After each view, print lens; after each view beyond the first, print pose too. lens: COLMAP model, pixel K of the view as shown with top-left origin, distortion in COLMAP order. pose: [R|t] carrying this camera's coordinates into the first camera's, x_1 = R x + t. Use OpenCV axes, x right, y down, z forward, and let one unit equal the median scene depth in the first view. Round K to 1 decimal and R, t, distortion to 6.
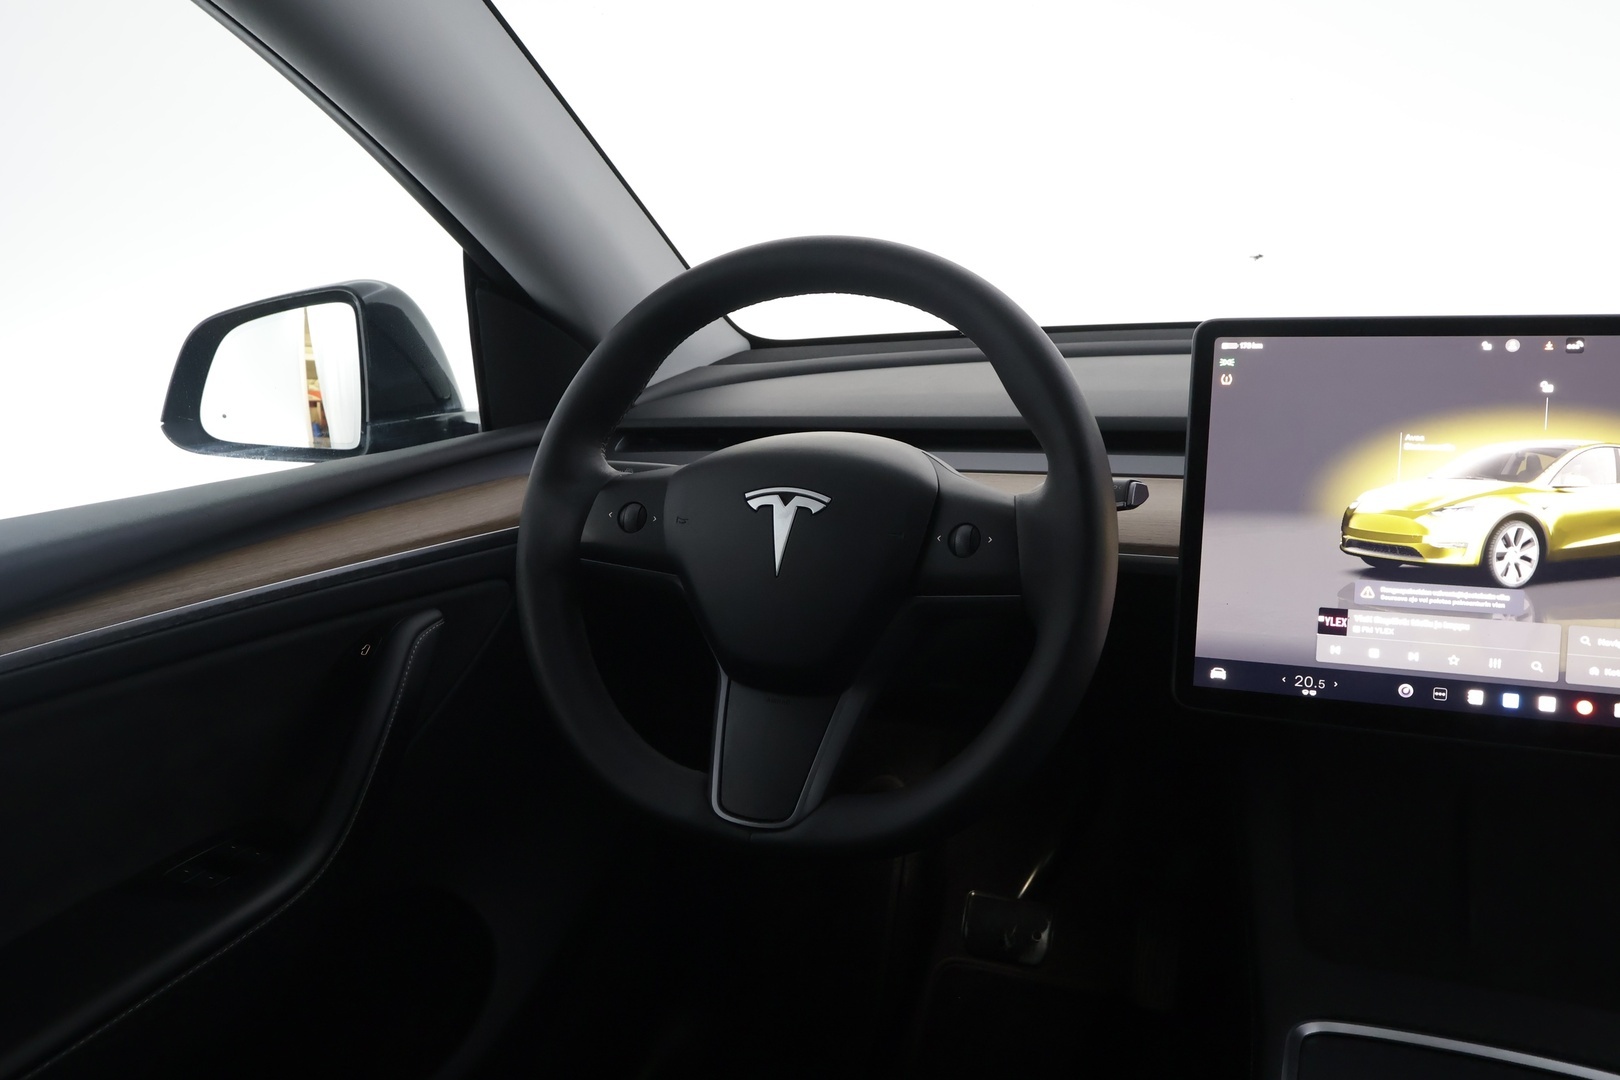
lens RADIAL K [[1295.2, 0, 810.0], [0, 1295.2, 540.0], [0, 0, 1]] dist [0.007341, 0.000726]
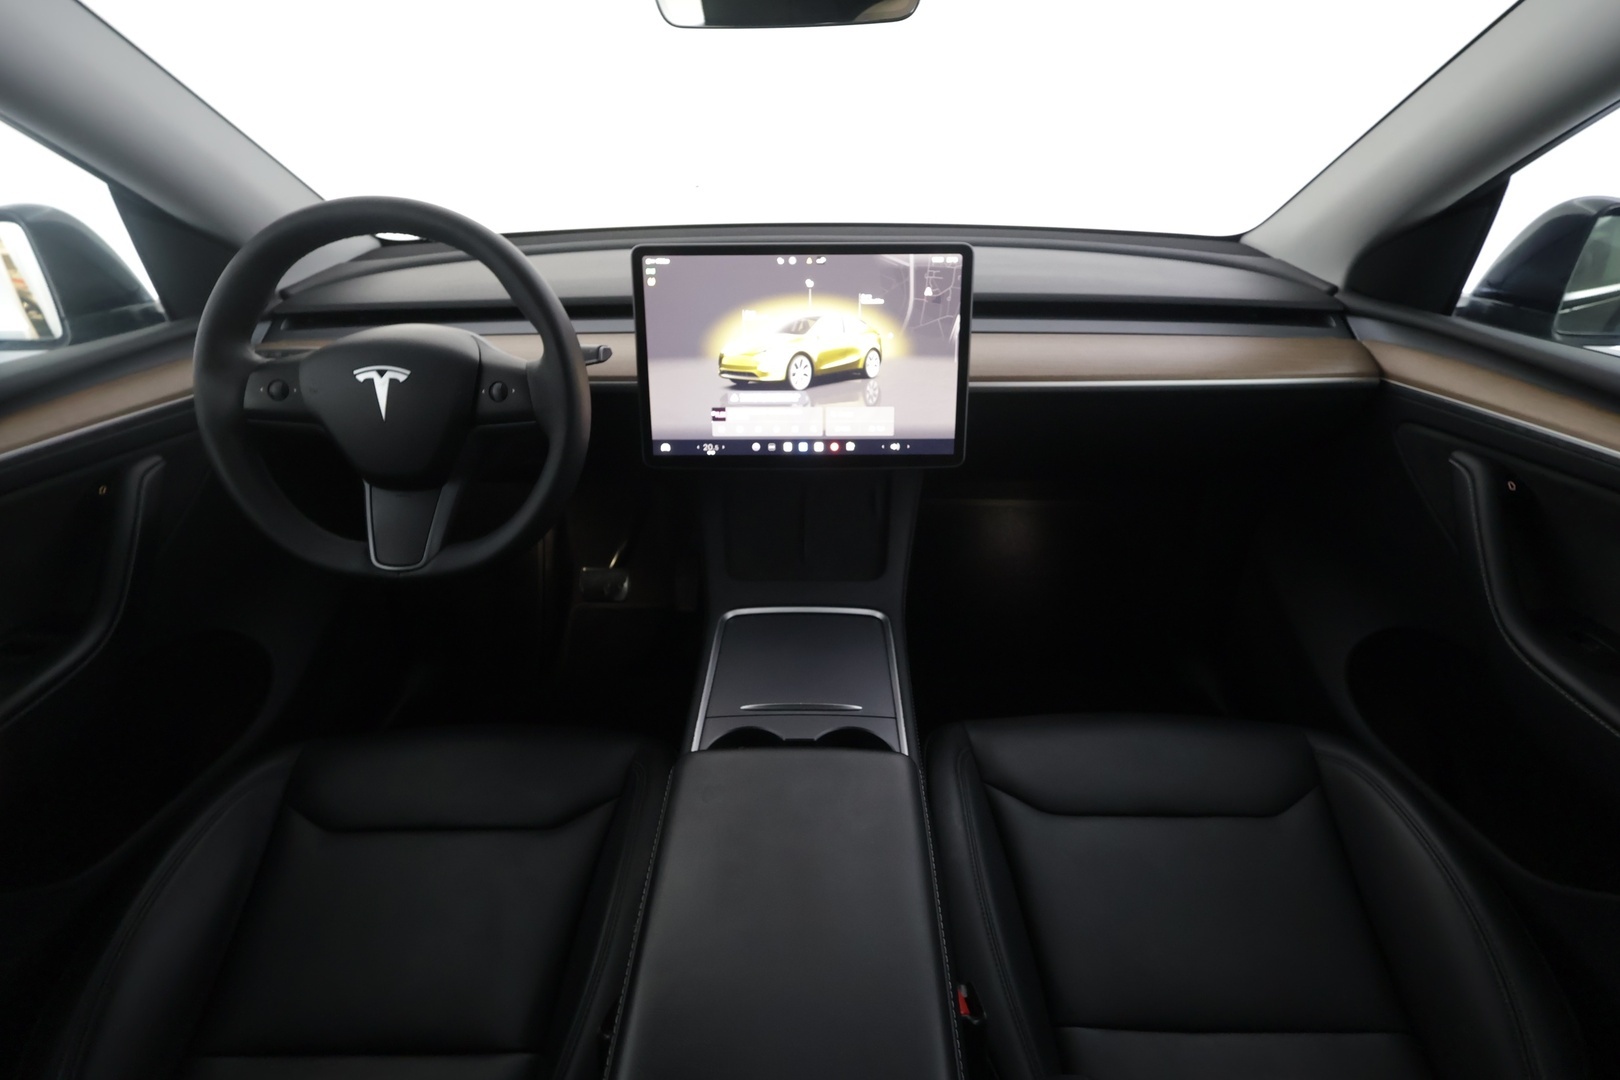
lens RADIAL K [[756.3, 0, 810.0], [0, 756.3, 540.0], [0, 0, 1]] dist [0.001581, -0.000087]
pose [[0.926271, -0.156014, 0.343046, 0.117256], [0.062810, 0.961462, 0.267668, -0.049424], [-0.371586, -0.226386, 0.900374, -0.094545]]
